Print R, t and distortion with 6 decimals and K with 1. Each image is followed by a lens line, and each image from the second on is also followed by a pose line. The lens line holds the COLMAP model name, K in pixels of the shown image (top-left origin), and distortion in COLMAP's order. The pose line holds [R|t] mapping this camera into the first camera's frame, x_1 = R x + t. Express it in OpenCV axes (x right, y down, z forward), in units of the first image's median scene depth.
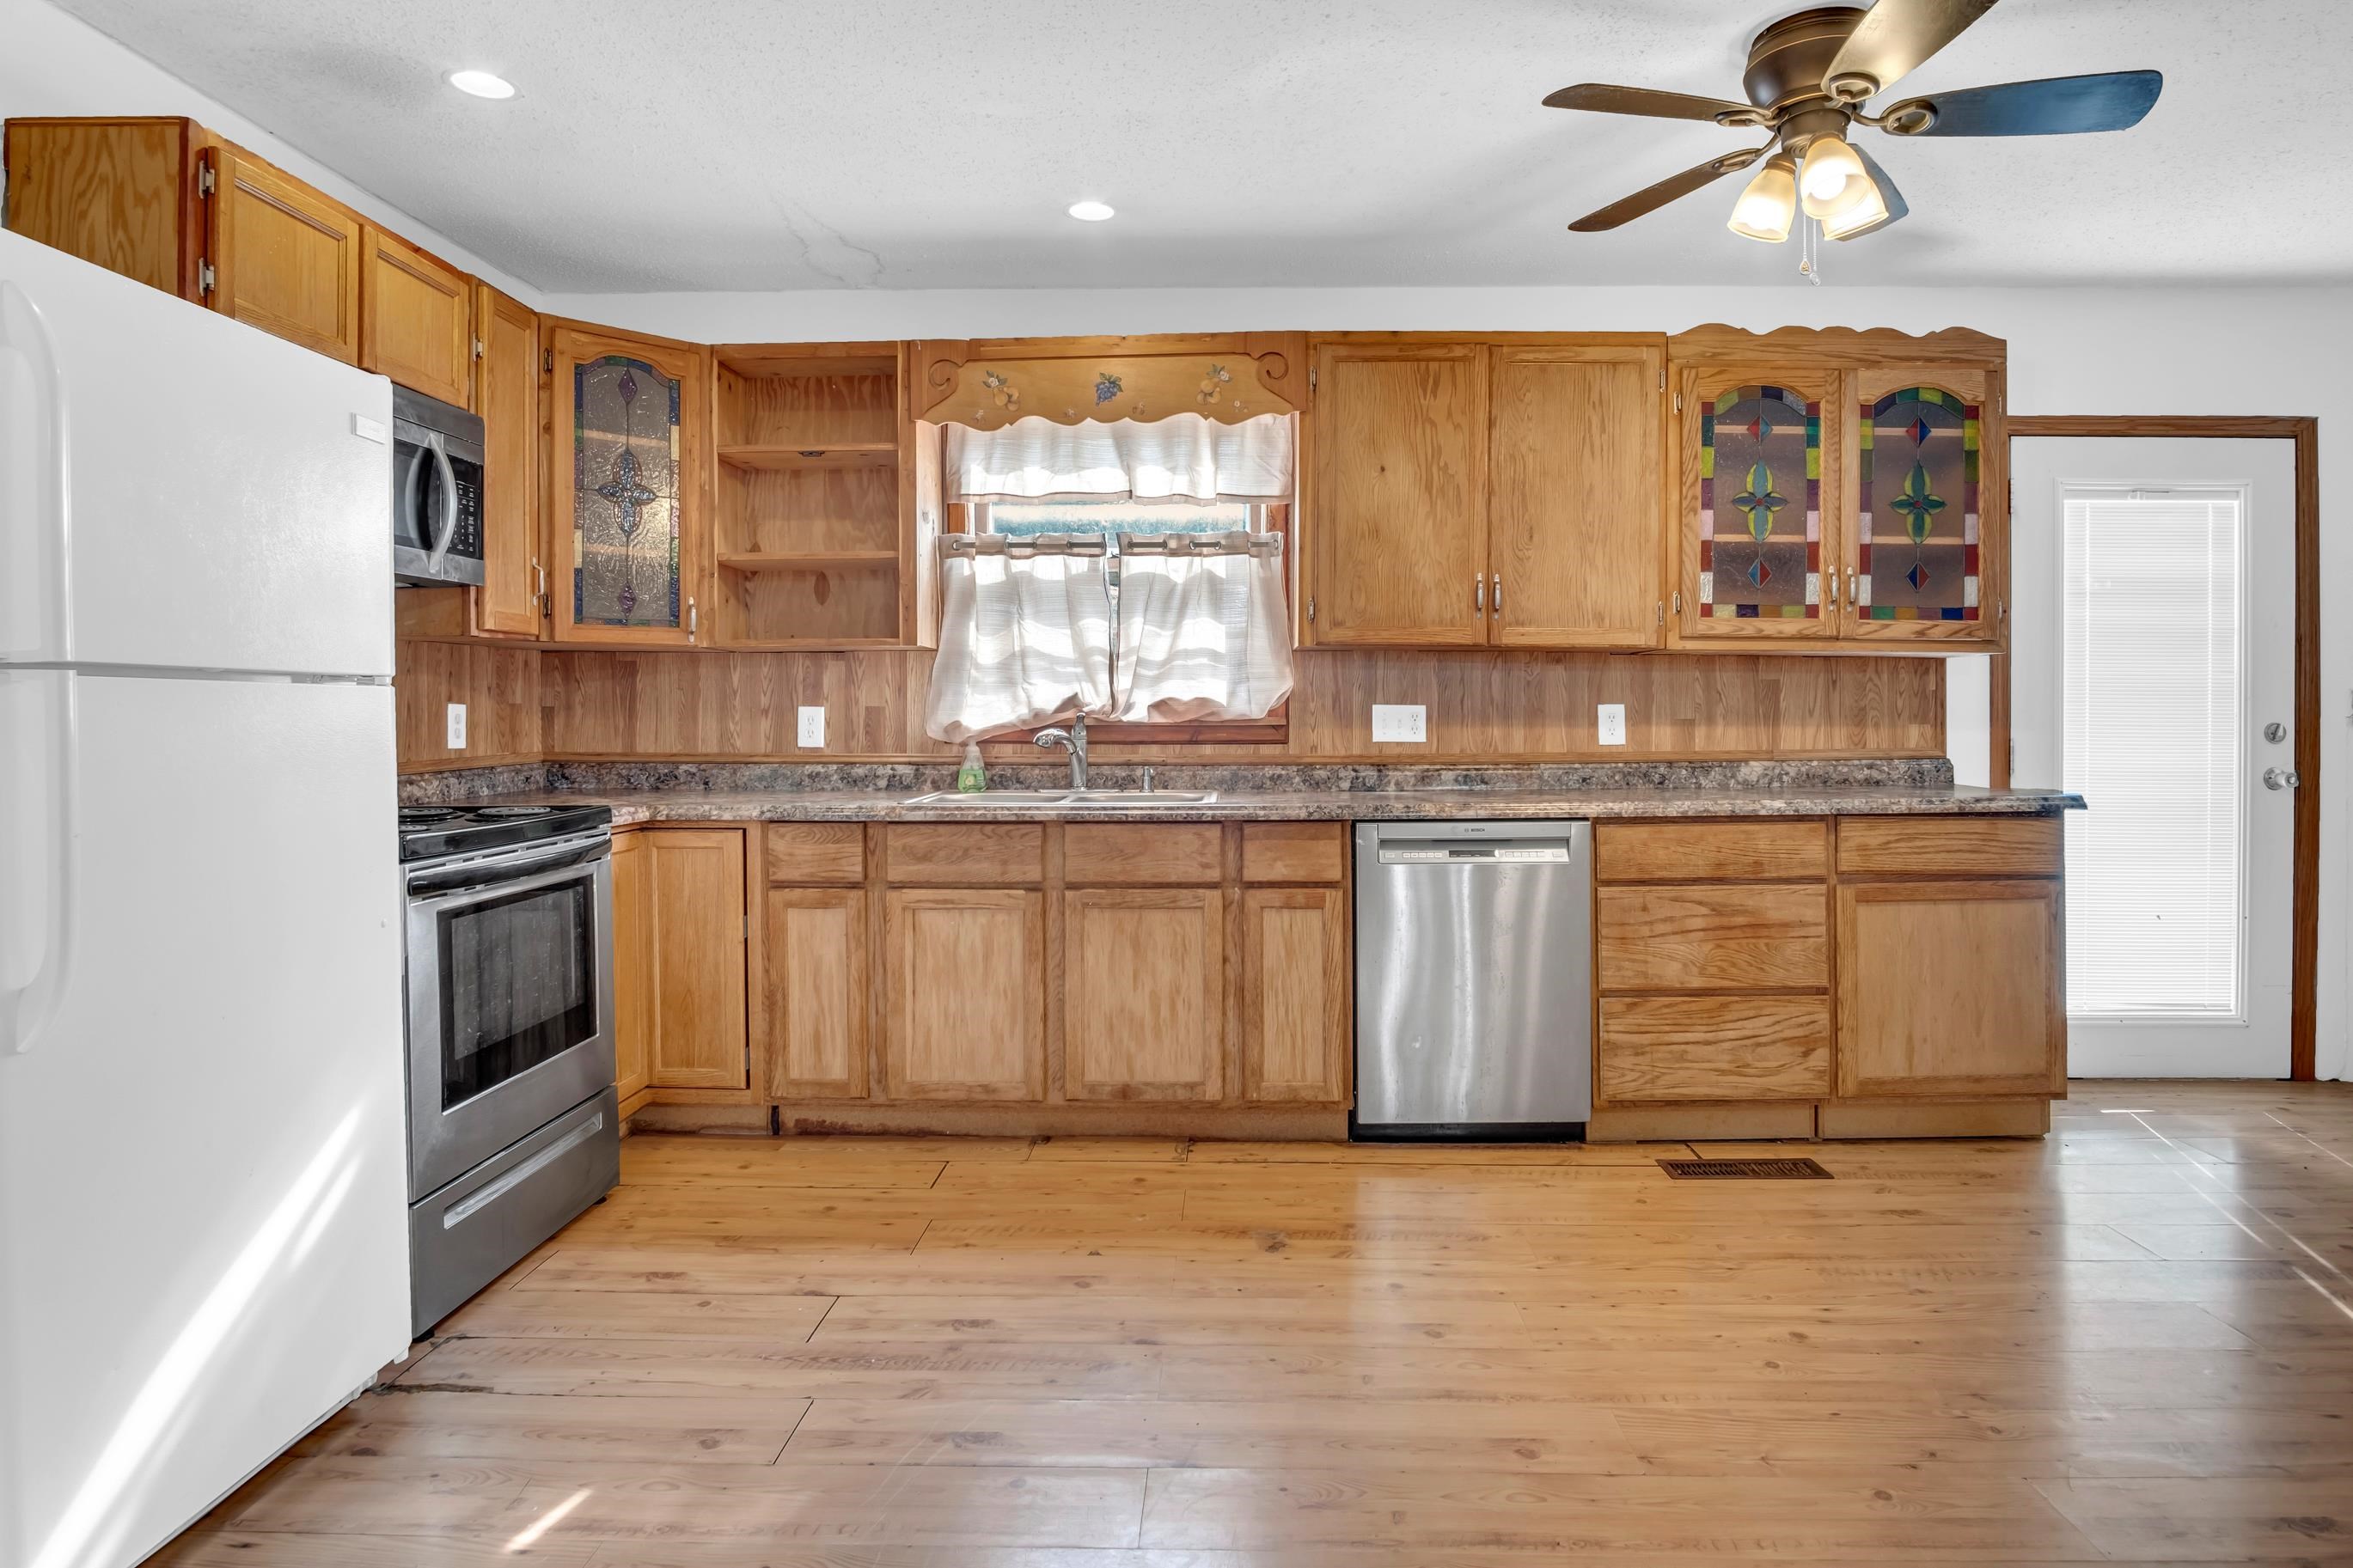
lens RADIAL K [[1268.9, 0, 1241.4], [0, 1268.9, 717.5], [0, 0, 1]] dist [-0.026118, 0.002428]
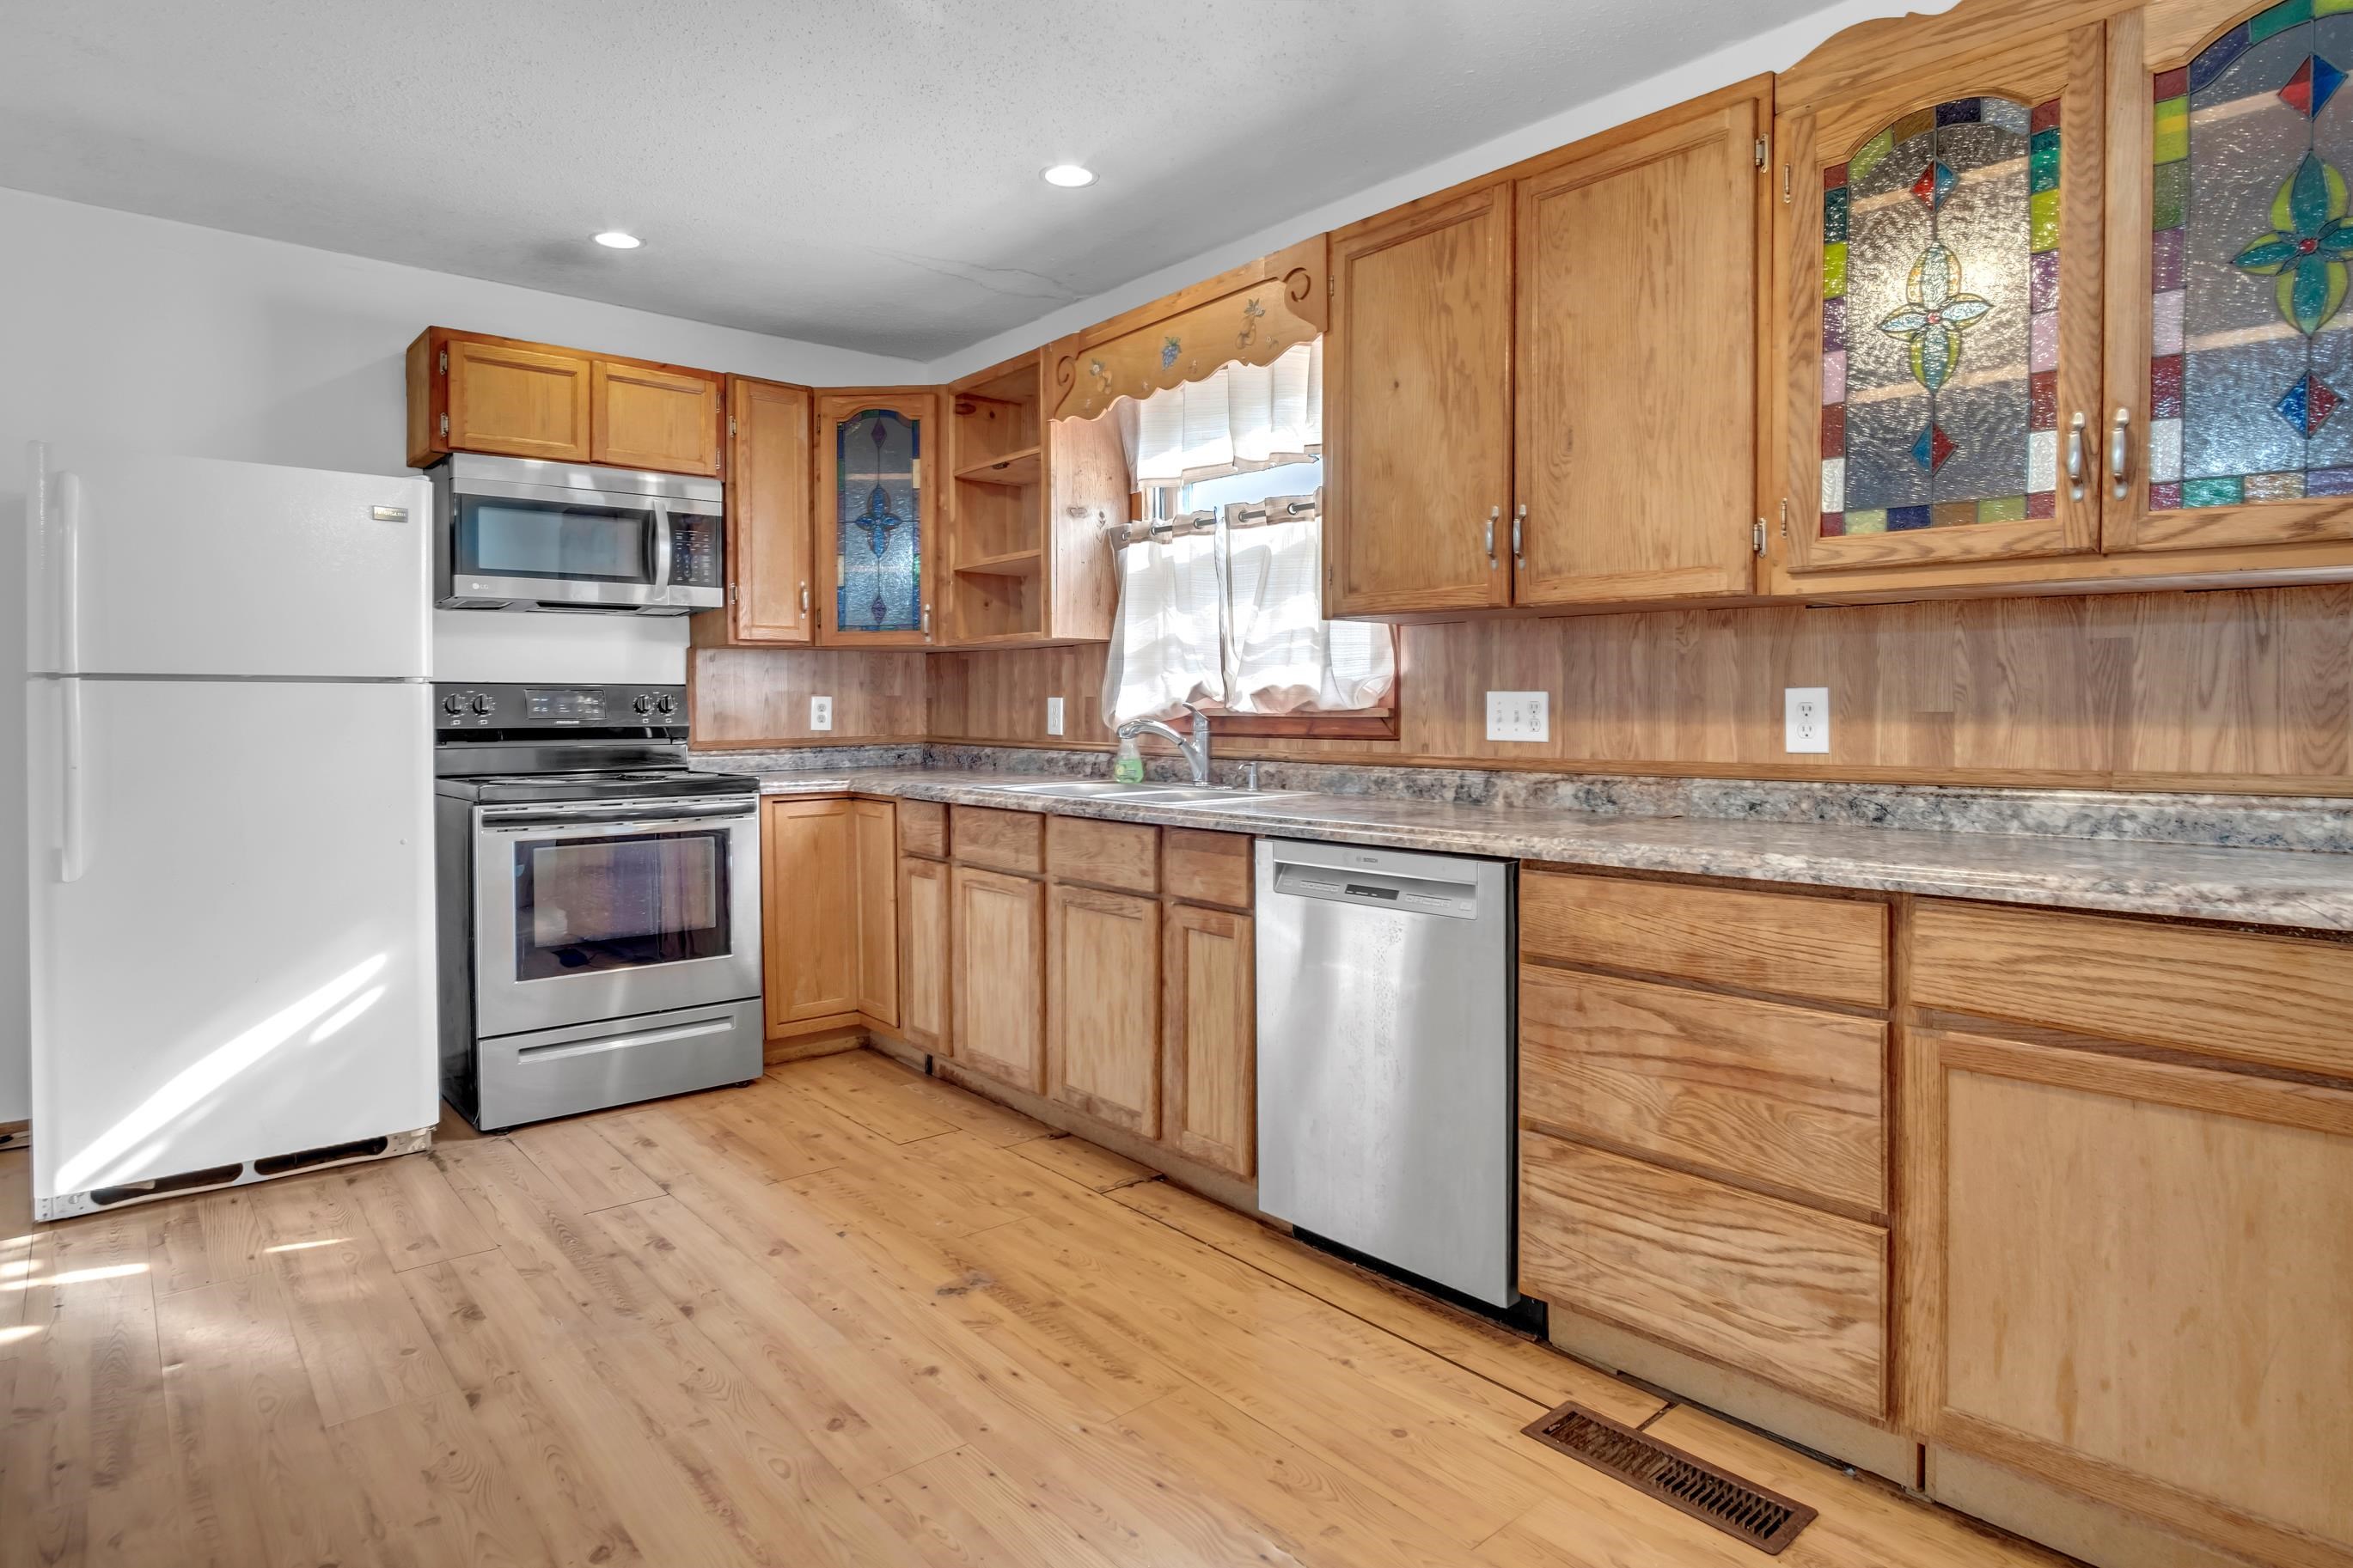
lens RADIAL K [[1281.9, 0, 1187.5], [0, 1281.9, 724.2], [0, 0, 1]] dist [-0.024534, 0.001962]
pose [[0.666706, 0.010924, -0.745241, 0.609456], [-0.003676, 0.999929, 0.011369, 0.001611], [0.745312, -0.004841, 0.666698, 0.388139]]
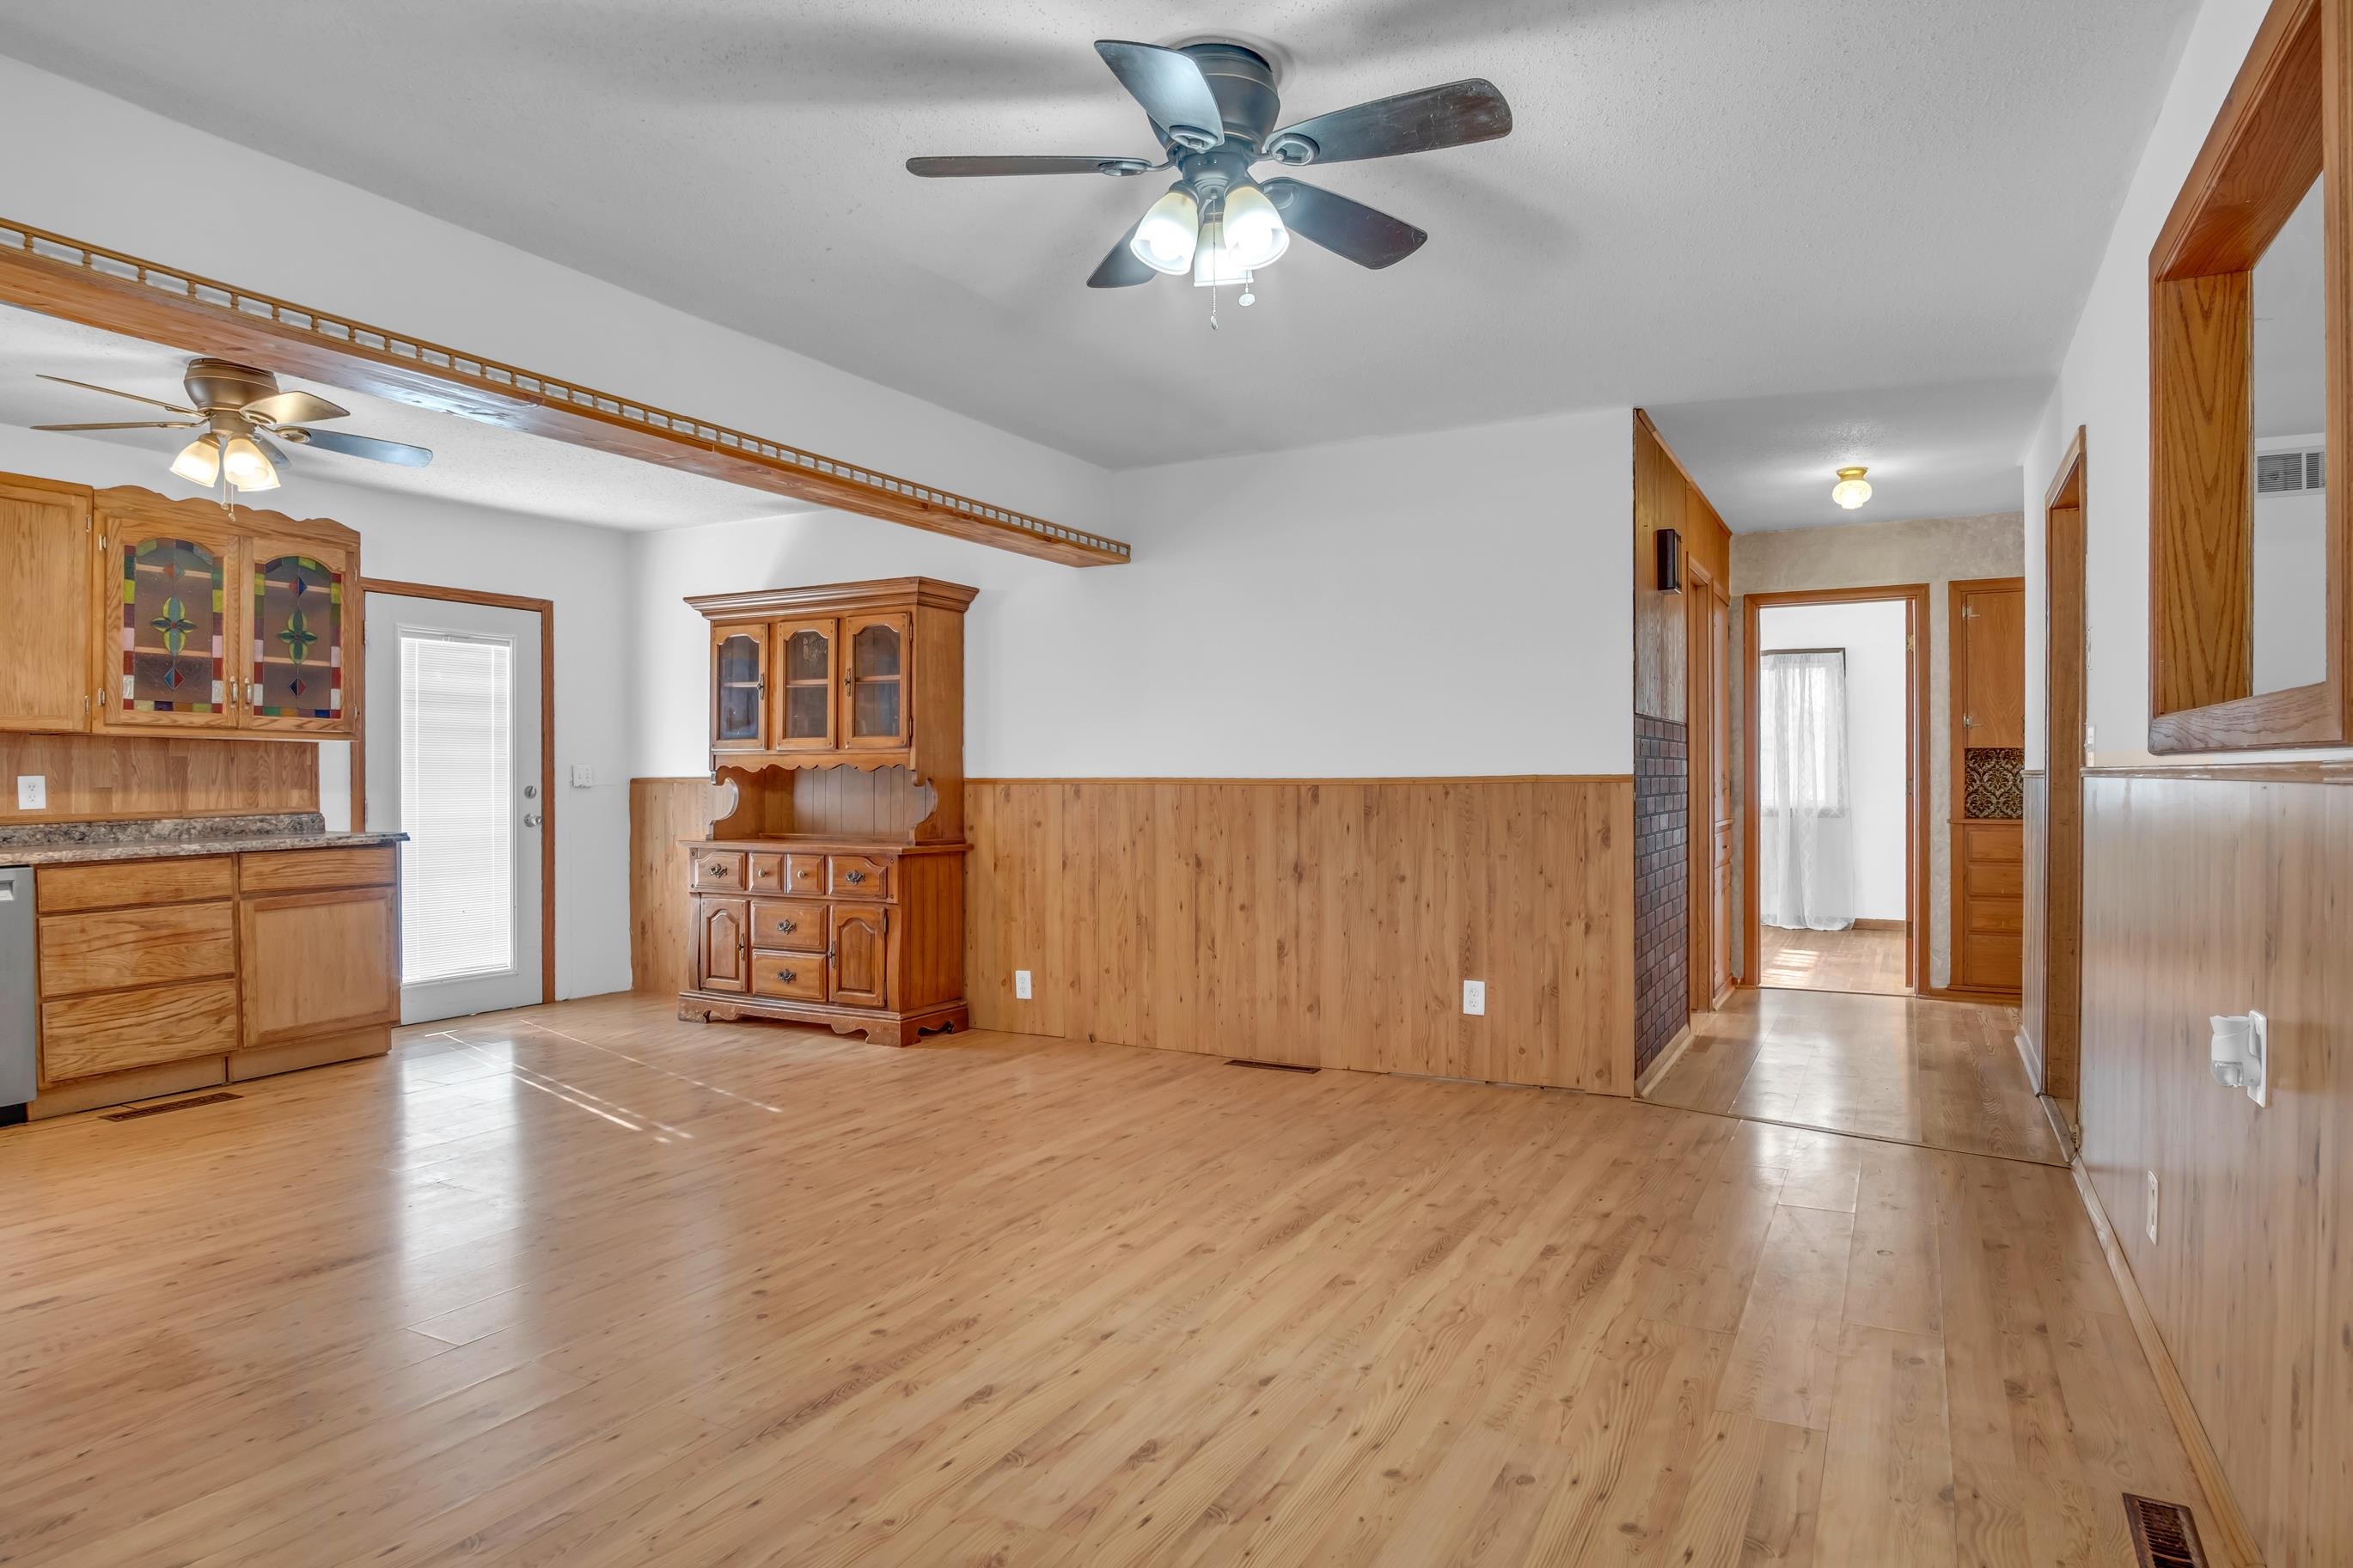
lens RADIAL K [[1321.5, 0, 1184.7], [0, 1321.5, 773.4], [0, 0, 1]] dist [-0.031716, 0.006072]
pose [[0.463058, -0.002043, 0.886326, -0.318466], [0.009203, 0.999955, -0.002503, 0.000417], [-0.886280, 0.009316, 0.463056, -0.595415]]
